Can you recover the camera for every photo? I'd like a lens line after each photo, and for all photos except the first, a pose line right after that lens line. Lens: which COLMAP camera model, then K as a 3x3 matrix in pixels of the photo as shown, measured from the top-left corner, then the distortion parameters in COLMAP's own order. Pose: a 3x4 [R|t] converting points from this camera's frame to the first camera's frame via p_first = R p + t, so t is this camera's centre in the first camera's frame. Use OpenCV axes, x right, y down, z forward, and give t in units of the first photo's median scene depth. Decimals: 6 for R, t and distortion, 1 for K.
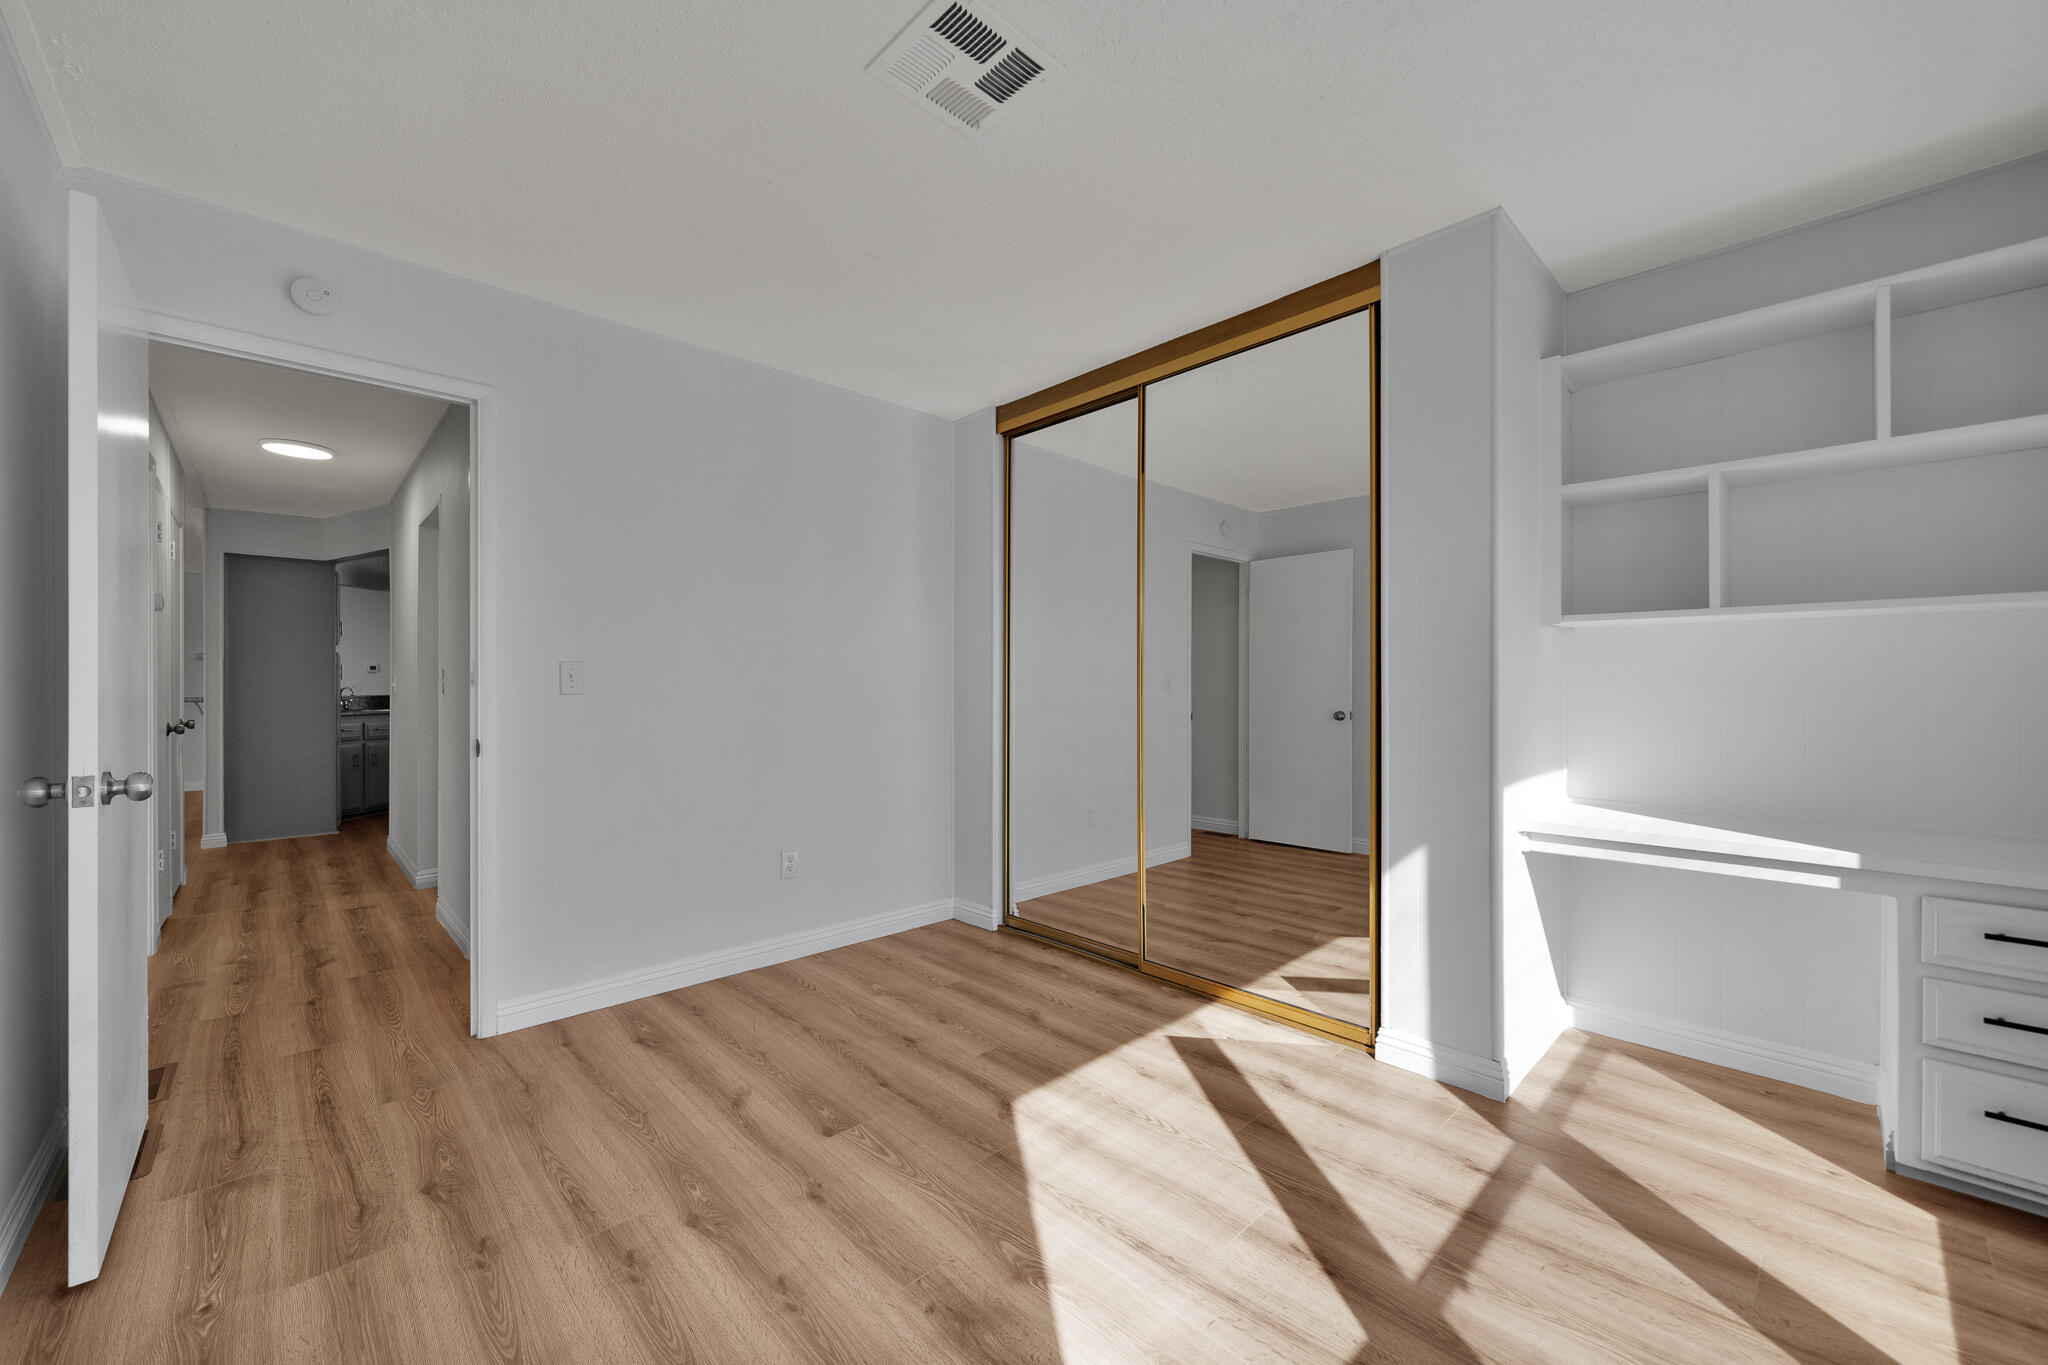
lens RADIAL K [[780.6, 0, 1019.3], [0, 780.6, 692.9], [0, 0, 1]] dist [0.002816, 0.000713]
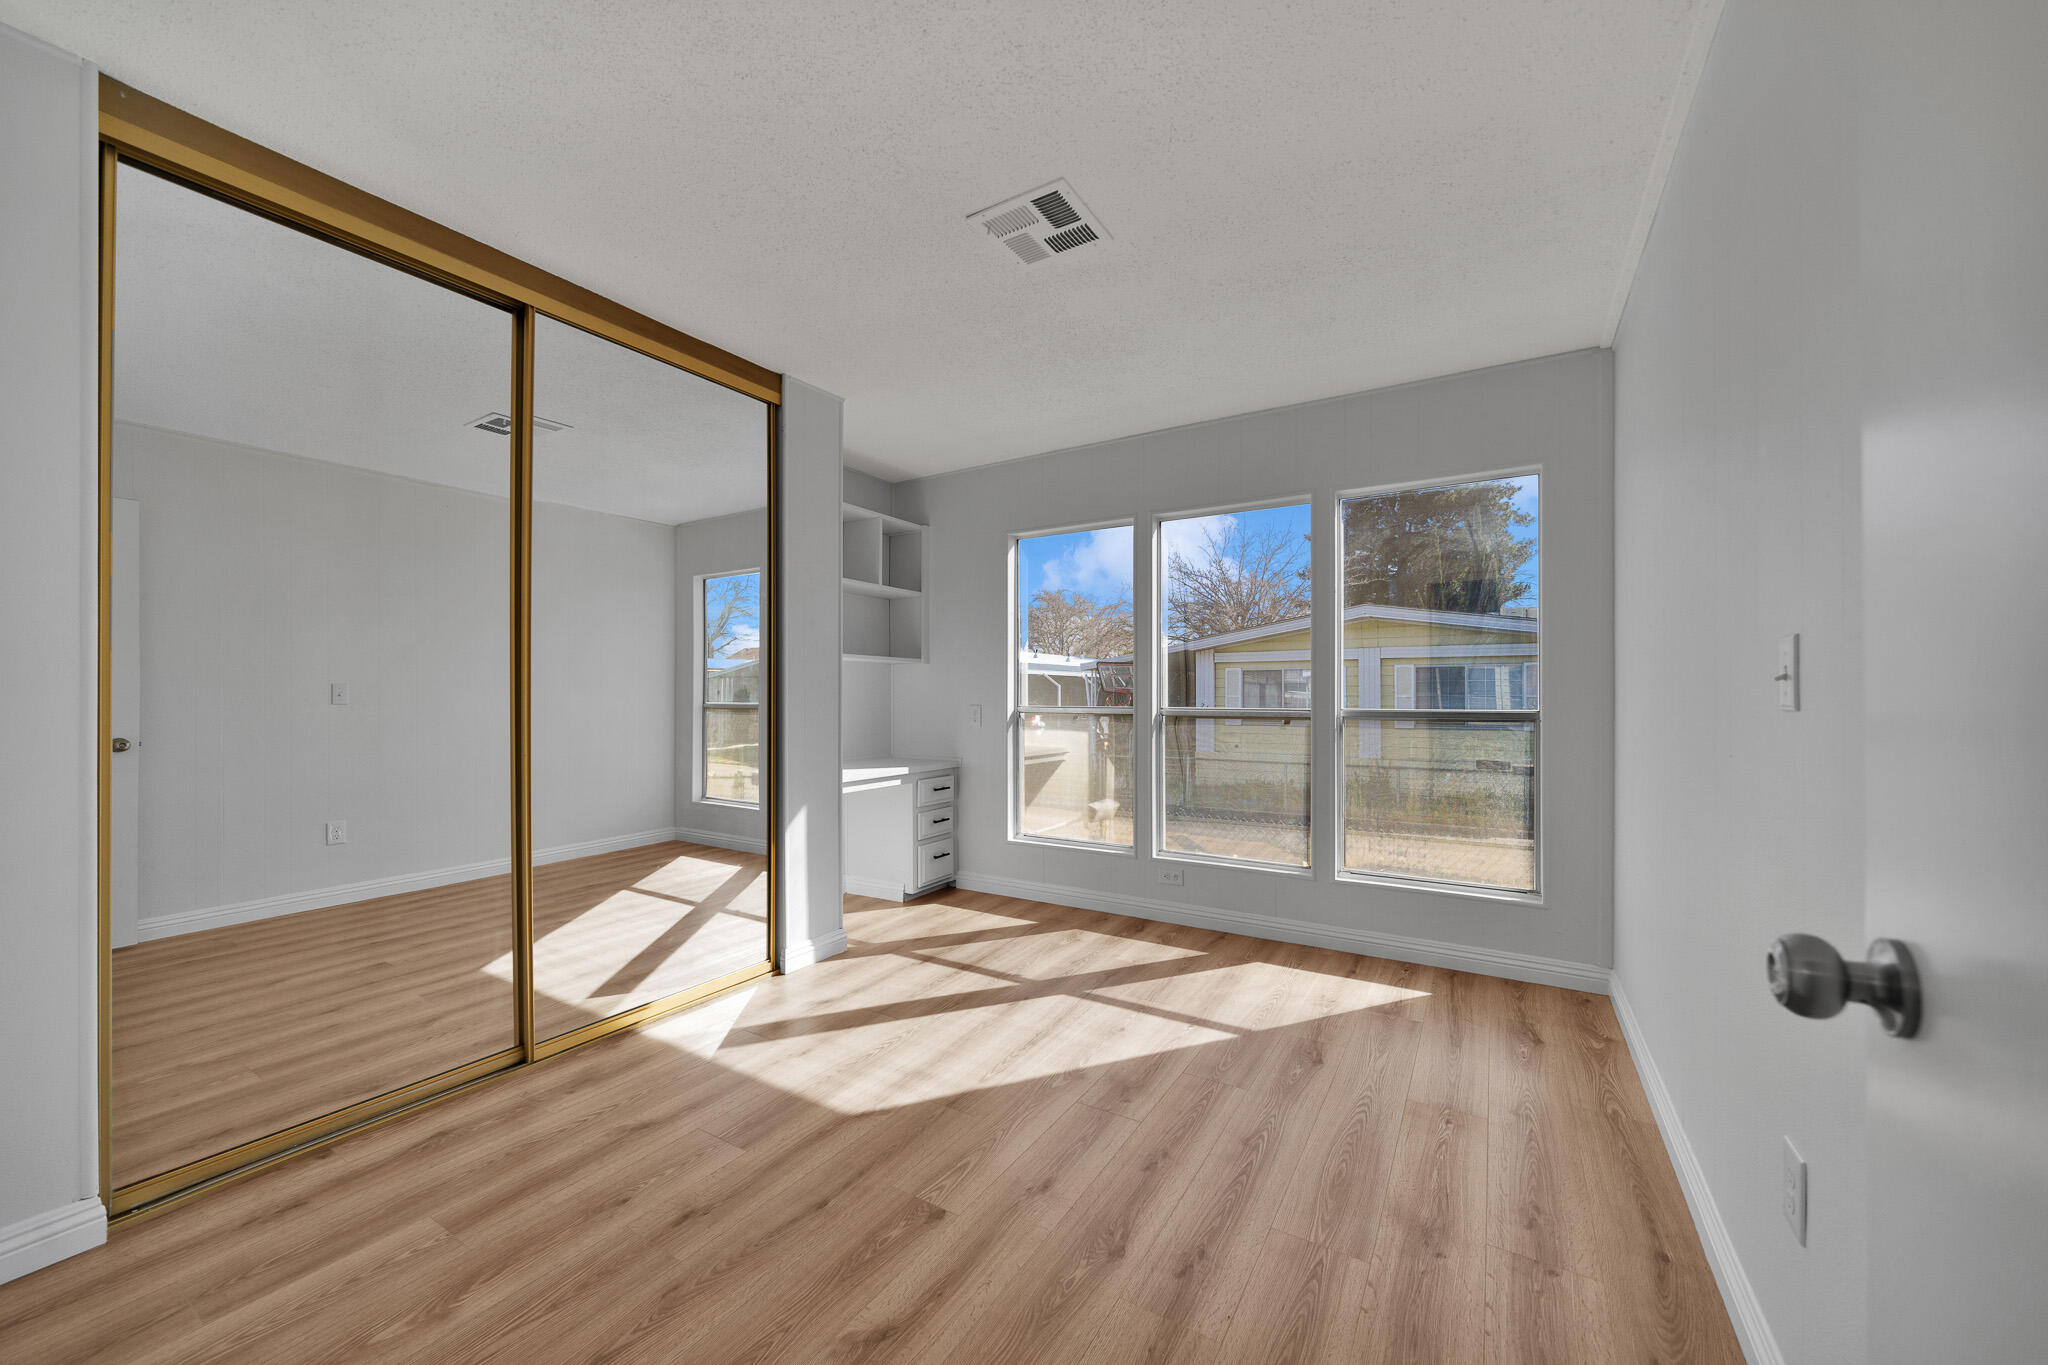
lens RADIAL K [[748.3, 0, 1014.7], [0, 748.3, 697.6], [0, 0, 1]] dist [0.005061, -0.000086]
pose [[-0.232431, -0.002527, 0.972610, -1.050406], [0.005257, 0.999979, 0.003855, -0.007829], [-0.972599, 0.006009, -0.232412, 1.092700]]
